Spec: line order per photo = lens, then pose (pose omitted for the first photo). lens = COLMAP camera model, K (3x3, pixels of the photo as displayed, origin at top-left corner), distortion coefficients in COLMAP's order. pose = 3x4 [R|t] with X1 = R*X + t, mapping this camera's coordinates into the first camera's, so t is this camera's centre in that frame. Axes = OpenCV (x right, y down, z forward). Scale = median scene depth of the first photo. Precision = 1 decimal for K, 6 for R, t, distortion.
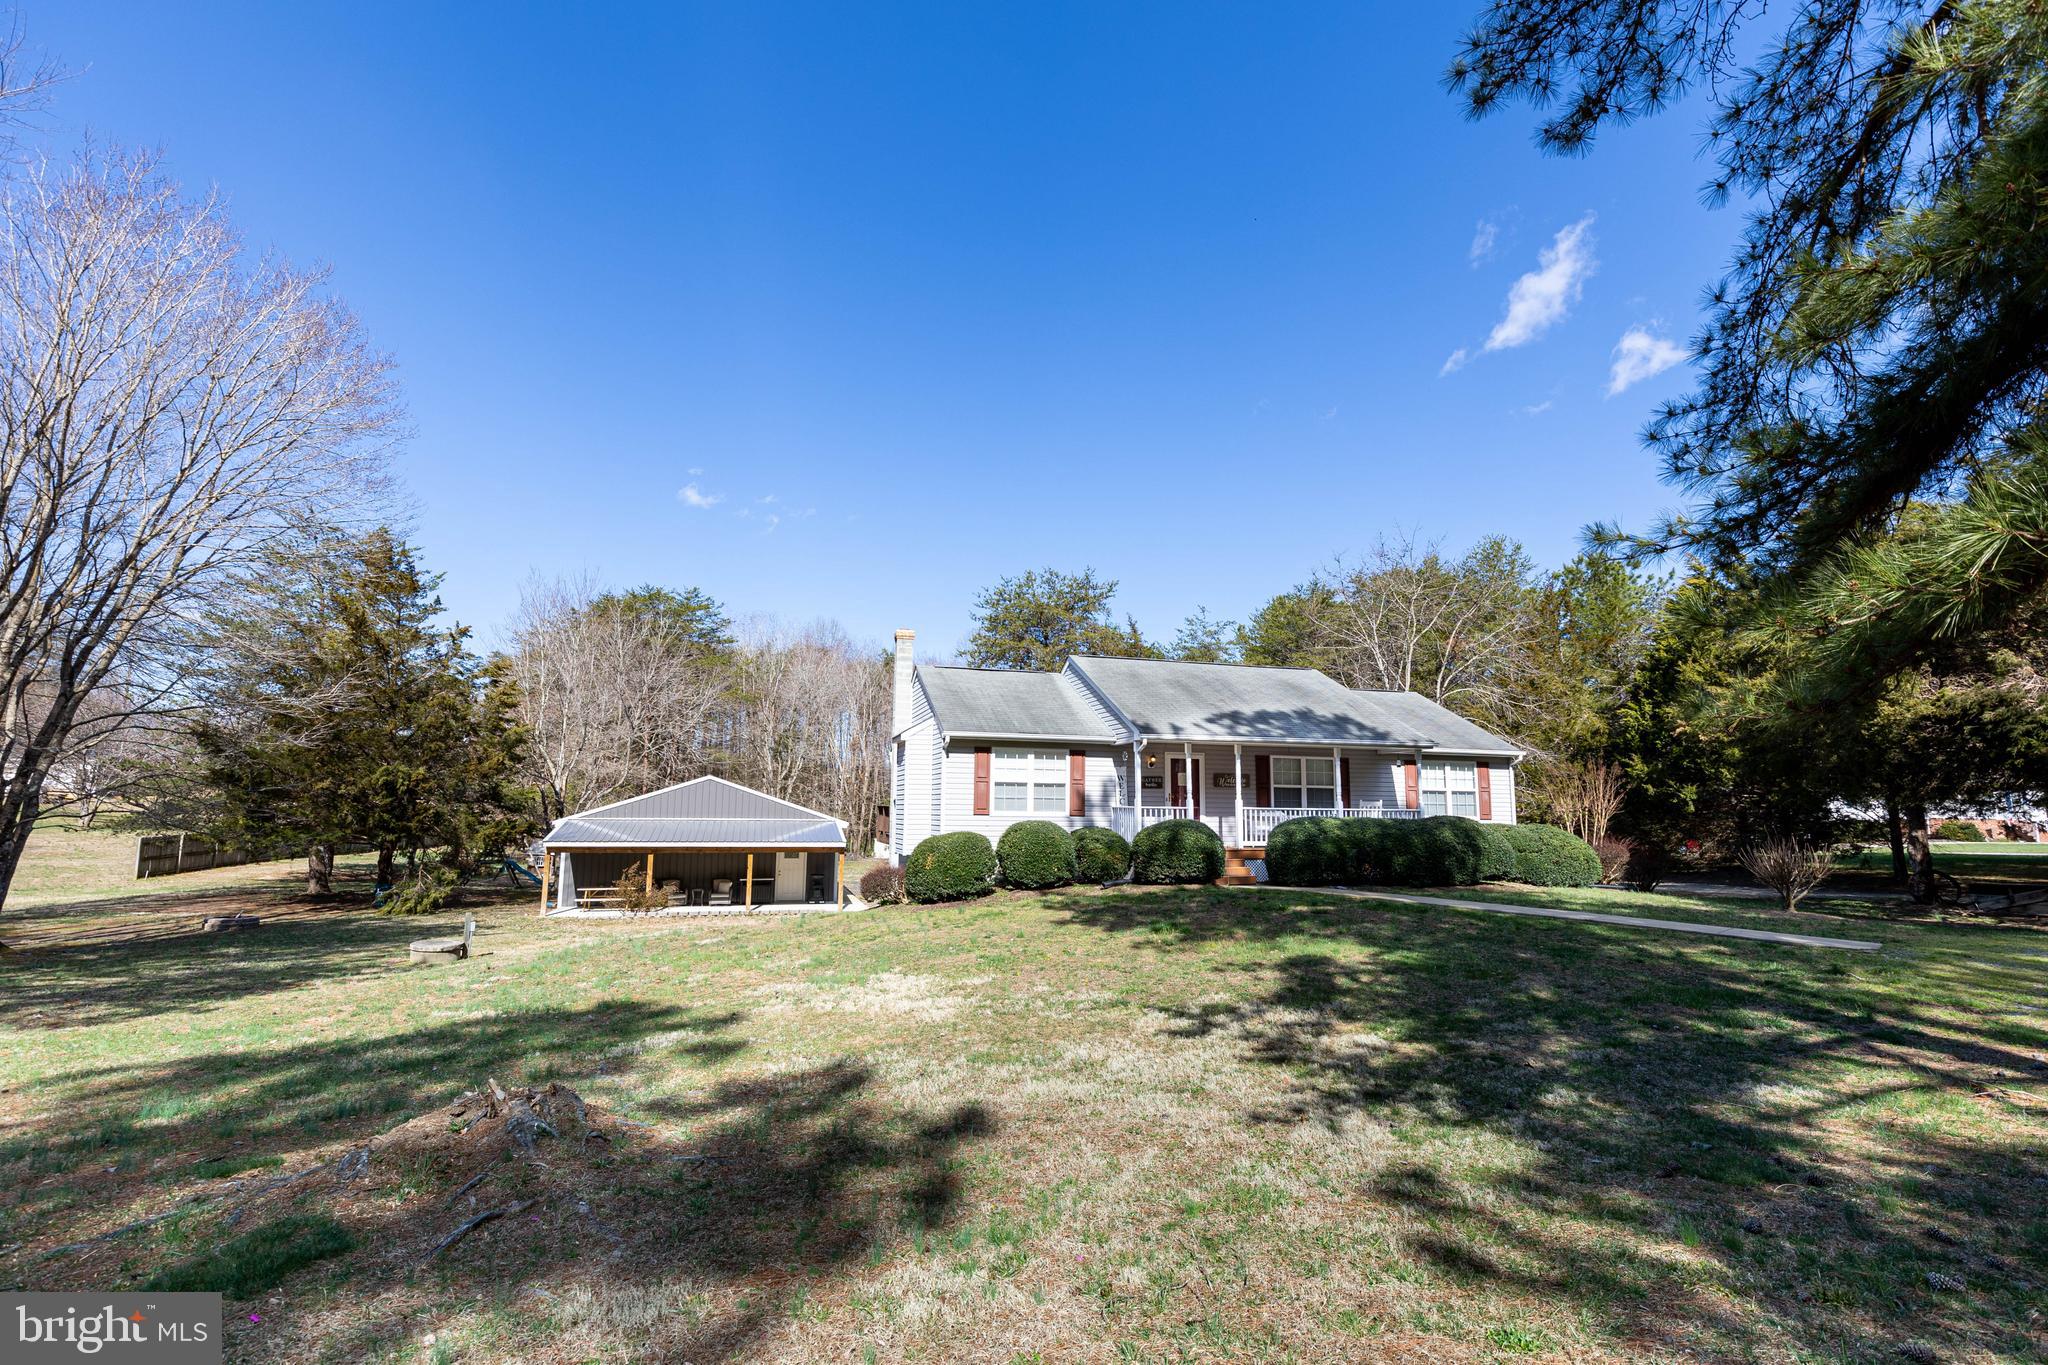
lens RADIAL K [[937.3, 0, 1021.3], [0, 937.3, 689.1], [0, 0, 1]] dist [0.012860, -0.000267]
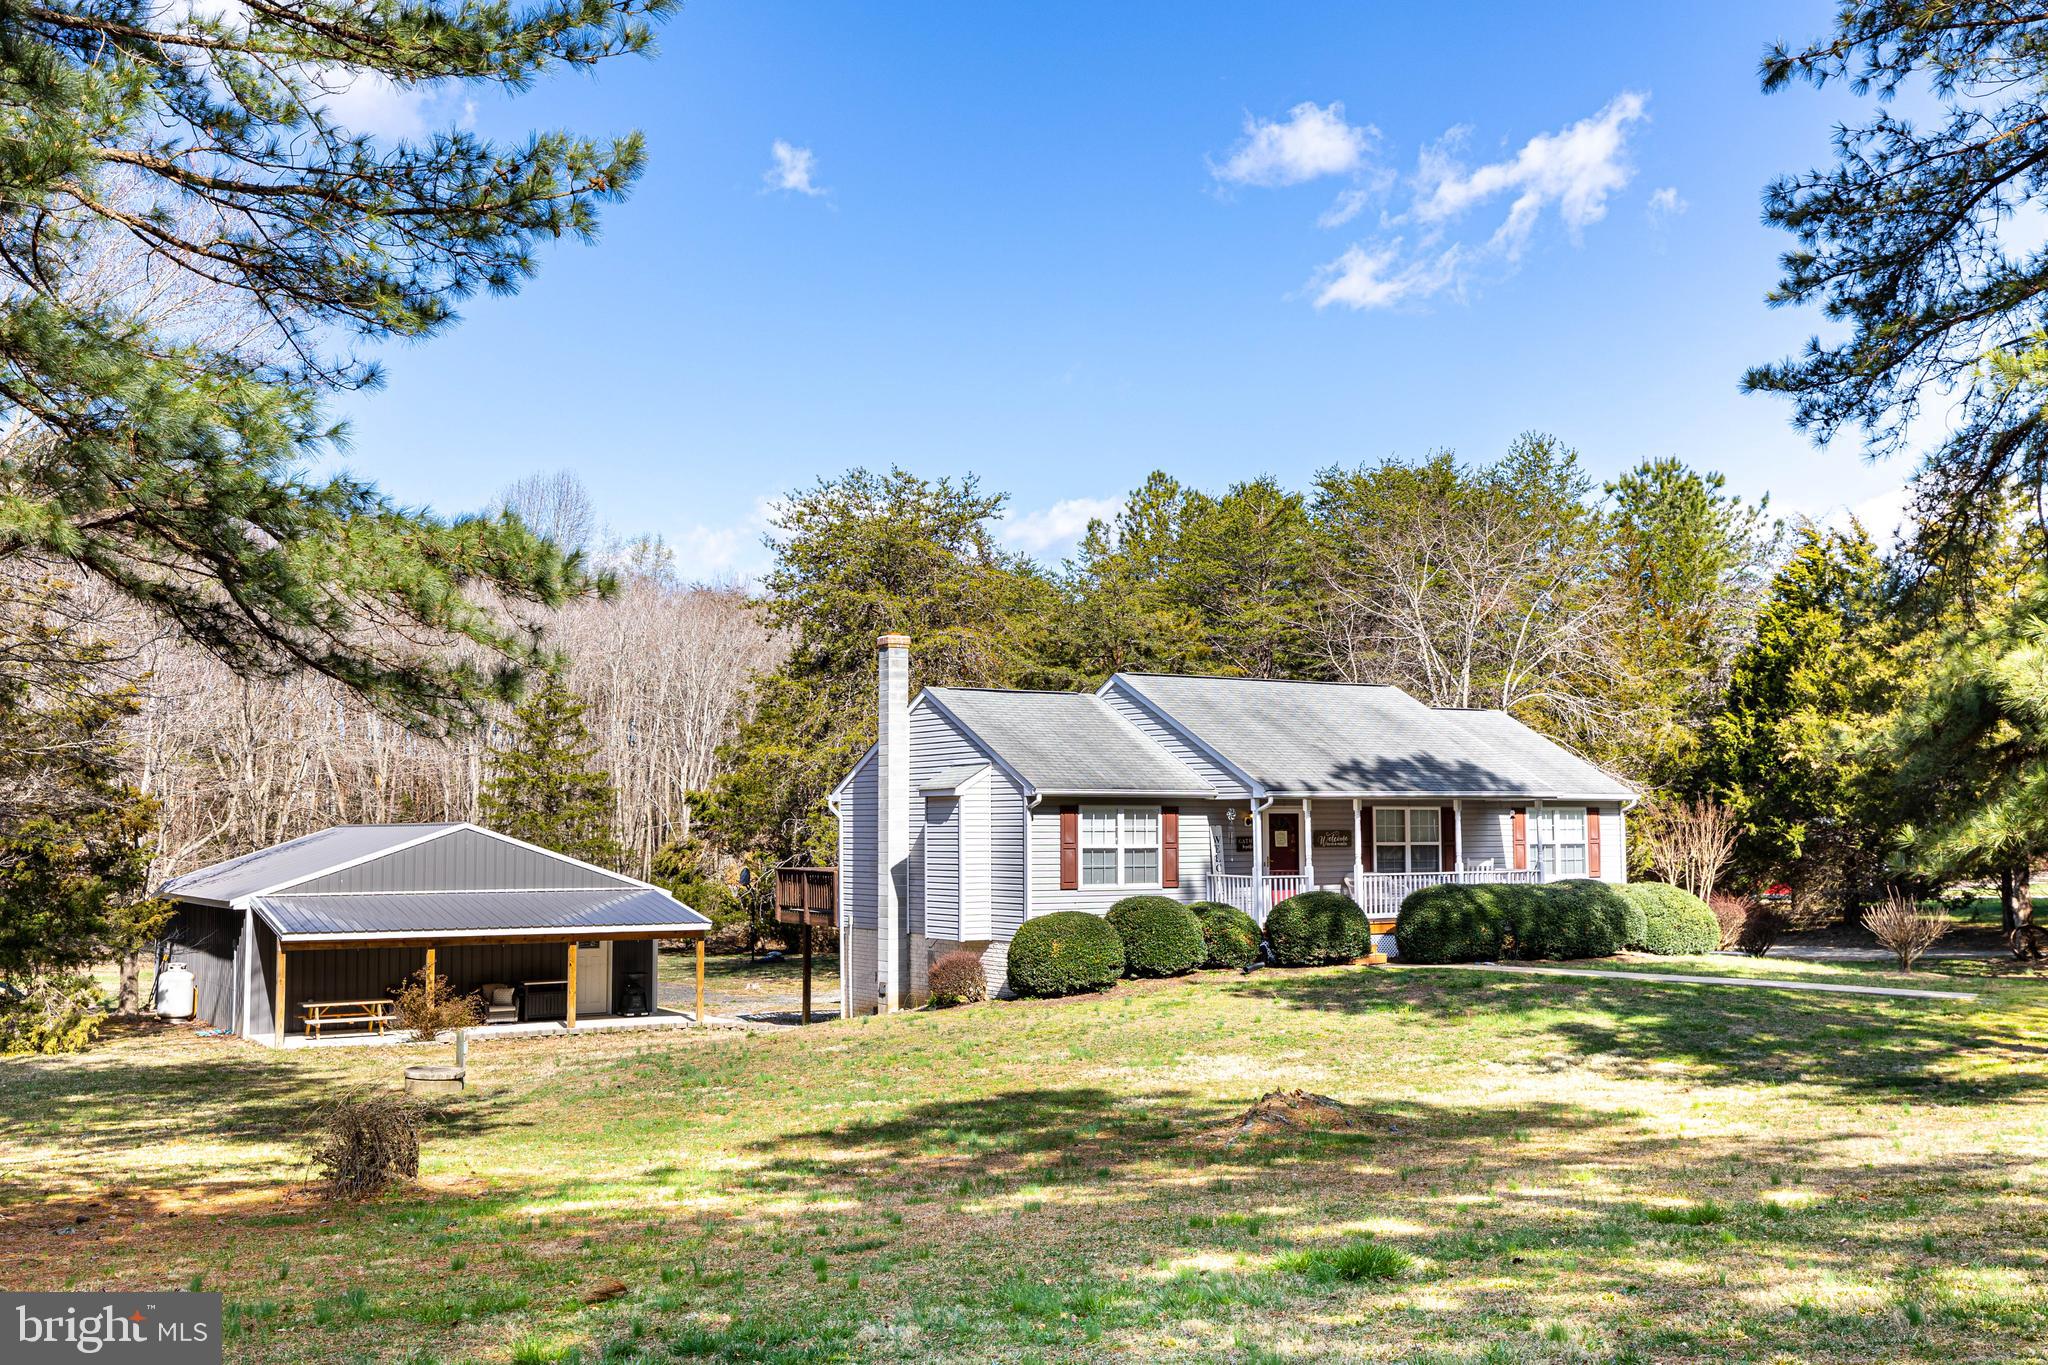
lens RADIAL K [[1941.4, 0, 1028.9], [0, 1941.4, 682.0], [0, 0, 1]] dist [0.014407, 0.033104]
pose [[0.964293, 0.006460, 0.264758, -0.435263], [-0.020702, 0.998482, 0.051038, -0.108721], [-0.264026, -0.054697, 0.962963, -0.500281]]
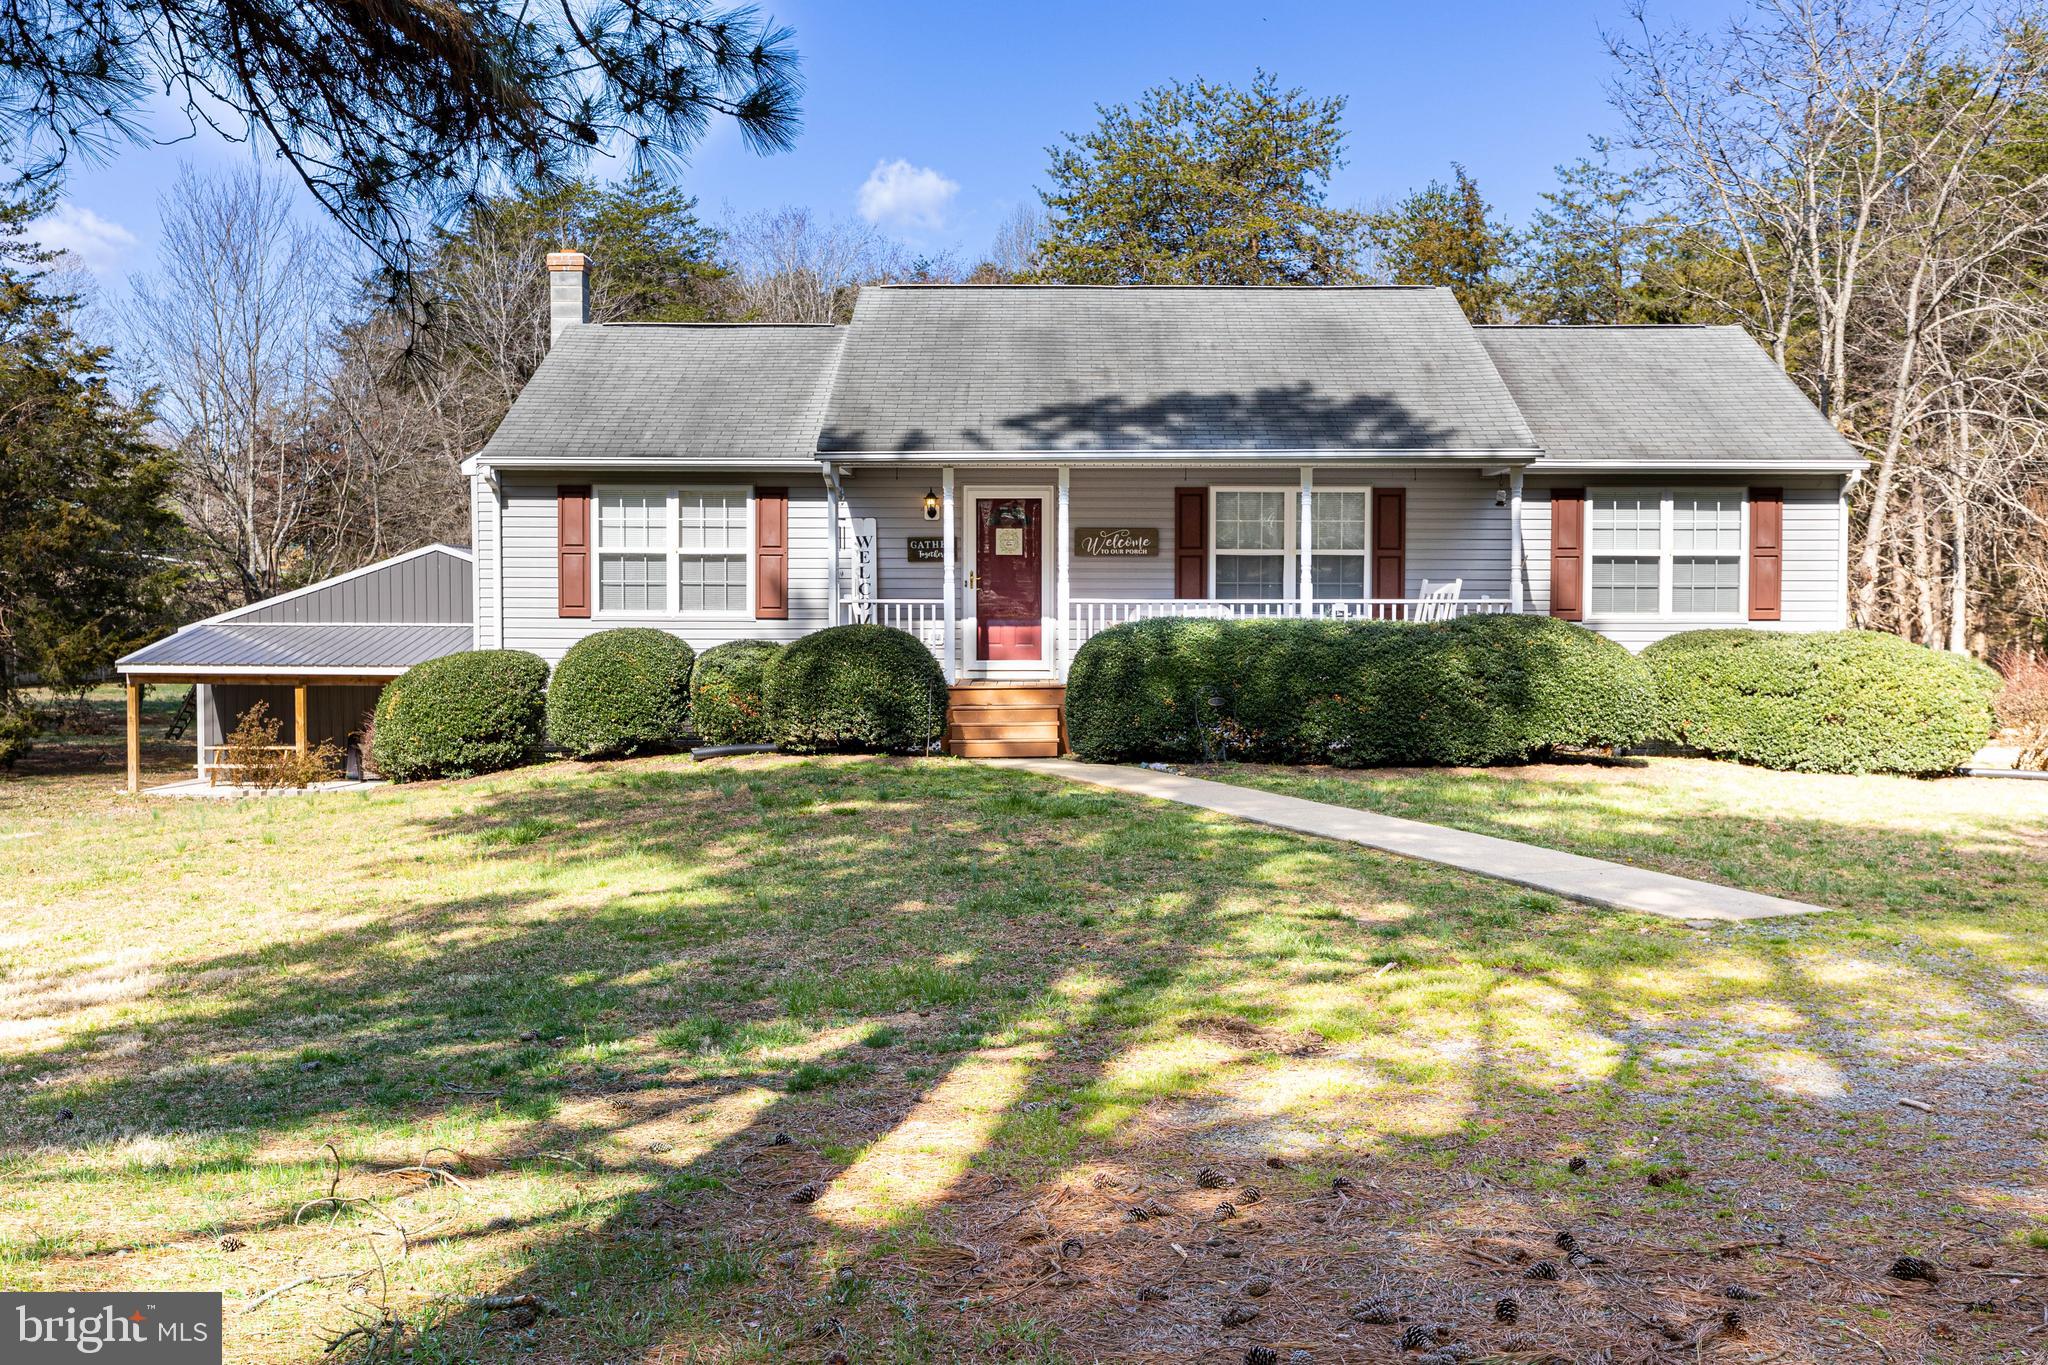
lens RADIAL K [[1941.4, 0, 1028.9], [0, 1941.4, 682.0], [0, 0, 1]] dist [0.014407, 0.033104]
pose [[0.964192, 0.003554, -0.265182, 0.402512], [0.041680, 0.985453, 0.164756, 0.002599], [0.261910, -0.169909, 0.950018, 0.034954]]
